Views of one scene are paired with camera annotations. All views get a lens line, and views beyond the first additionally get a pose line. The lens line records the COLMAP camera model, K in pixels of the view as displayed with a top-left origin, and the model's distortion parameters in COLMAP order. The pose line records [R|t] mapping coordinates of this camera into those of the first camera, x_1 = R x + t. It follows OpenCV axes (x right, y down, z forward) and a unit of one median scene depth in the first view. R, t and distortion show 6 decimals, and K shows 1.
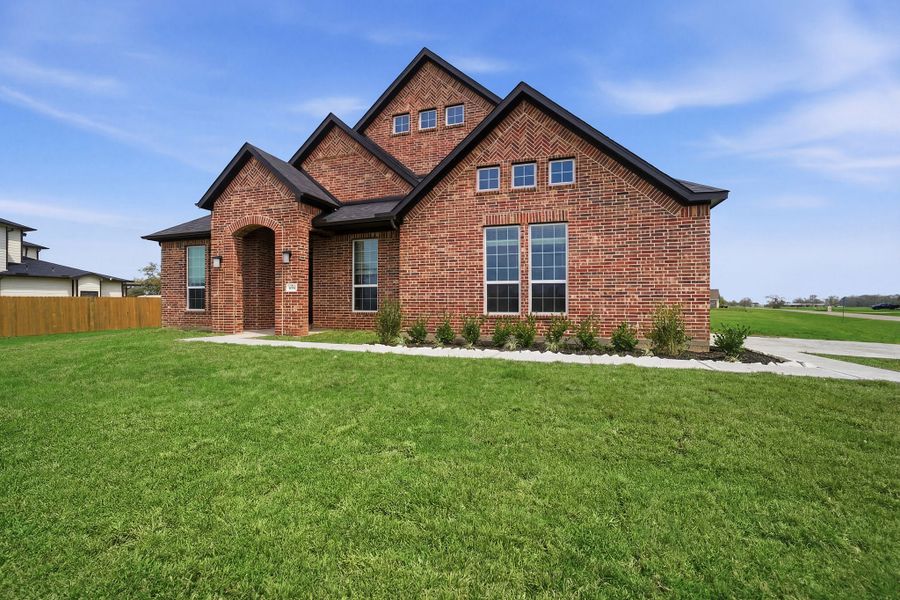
lens RADIAL K [[380.0, 0, 450.0], [0, 380.0, 300.0], [0, 0, 1]] dist [0.001115, 0.000593]
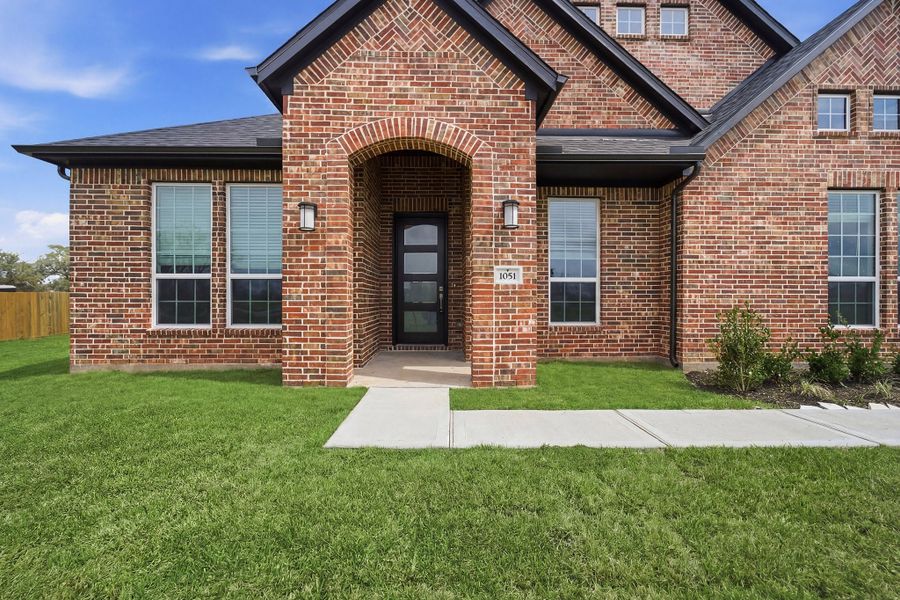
lens RADIAL K [[380.0, 0, 450.0], [0, 380.0, 300.0], [0, 0, 1]] dist [0.001115, 0.000593]
pose [[0.936503, -0.000348, 0.350660, -0.626036], [-0.005297, 0.999871, 0.015139, -0.015890], [-0.350620, -0.016035, 0.936381, 0.561840]]
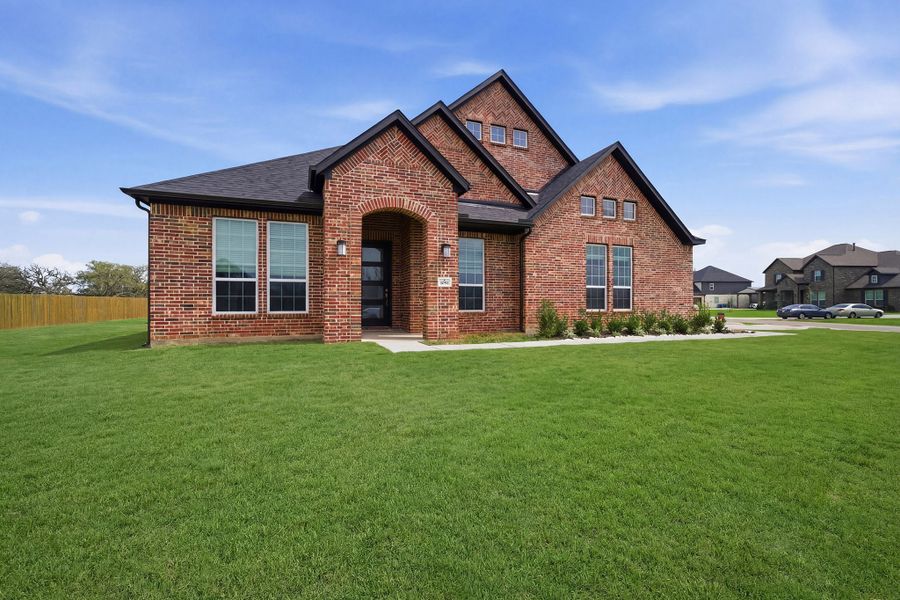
lens RADIAL K [[363.8, 0, 450.0], [0, 363.8, 300.0], [0, 0, 1]] dist [0.000383, 0.000219]
pose [[0.769671, 0.003640, 0.638430, -0.925837], [-0.004779, 0.999989, 0.000060, 0.001544], [-0.638423, -0.003097, 0.769680, 0.312498]]
